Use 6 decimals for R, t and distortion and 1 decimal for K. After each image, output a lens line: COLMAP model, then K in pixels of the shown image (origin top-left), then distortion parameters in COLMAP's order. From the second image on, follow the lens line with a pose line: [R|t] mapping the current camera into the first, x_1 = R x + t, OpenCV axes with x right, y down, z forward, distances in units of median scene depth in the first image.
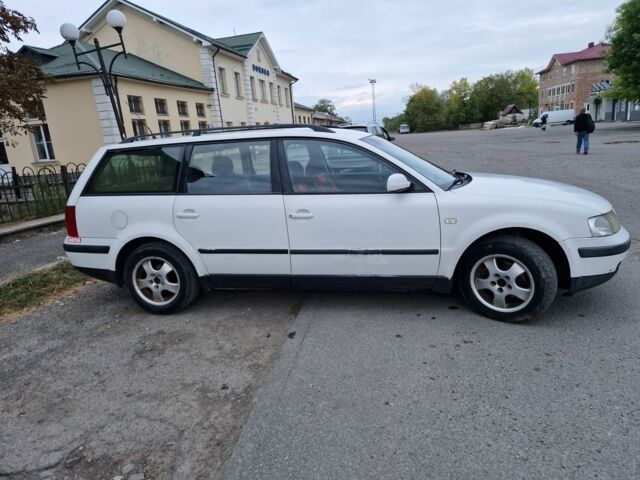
lens RADIAL K [[433.7, 0, 324.0], [0, 433.7, 238.7], [0, 0, 1]] dist [0.064890, -0.054623]
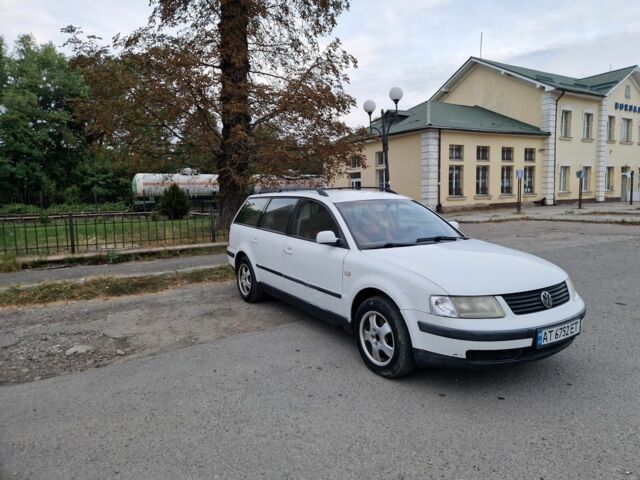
lens RADIAL K [[433.7, 0, 322.1], [0, 433.7, 236.0], [0, 0, 1]] dist [0.064890, -0.054623]
pose [[0.685143, 0.129766, -0.716757, 0.937996], [-0.195703, 0.980617, -0.009534, -0.100785], [0.701626, 0.146804, 0.697258, 0.063386]]
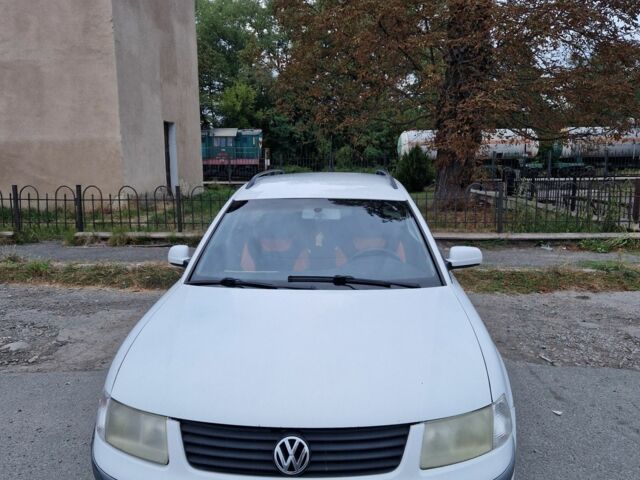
lens RADIAL K [[573.3, 0, 314.7], [0, 573.3, 241.1], [0, 0, 1]] dist [0.051828, -0.008844]
pose [[0.135989, 0.212564, -0.967638, 1.104886], [-0.230211, 0.956756, 0.177821, -0.357939], [0.963592, 0.198579, 0.179043, 0.894004]]
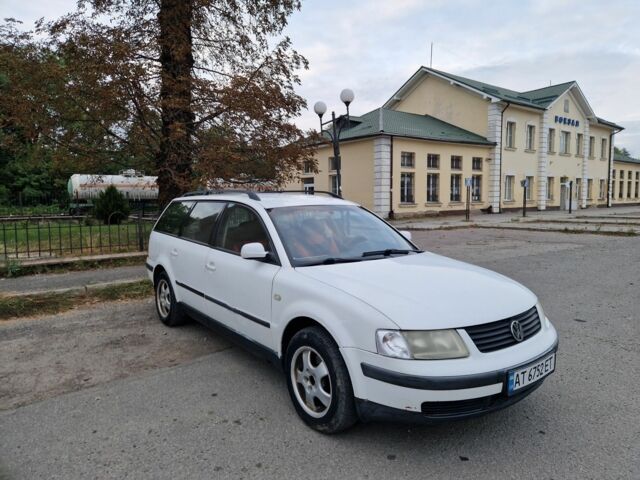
lens RADIAL K [[433.7, 0, 324.5], [0, 433.7, 234.0], [0, 0, 1]] dist [0.064890, -0.054623]
pose [[0.758485, 0.120945, -0.640369, 0.832209], [-0.196514, 0.979335, -0.047797, -0.130720], [0.621356, 0.162095, 0.766578, 0.244651]]
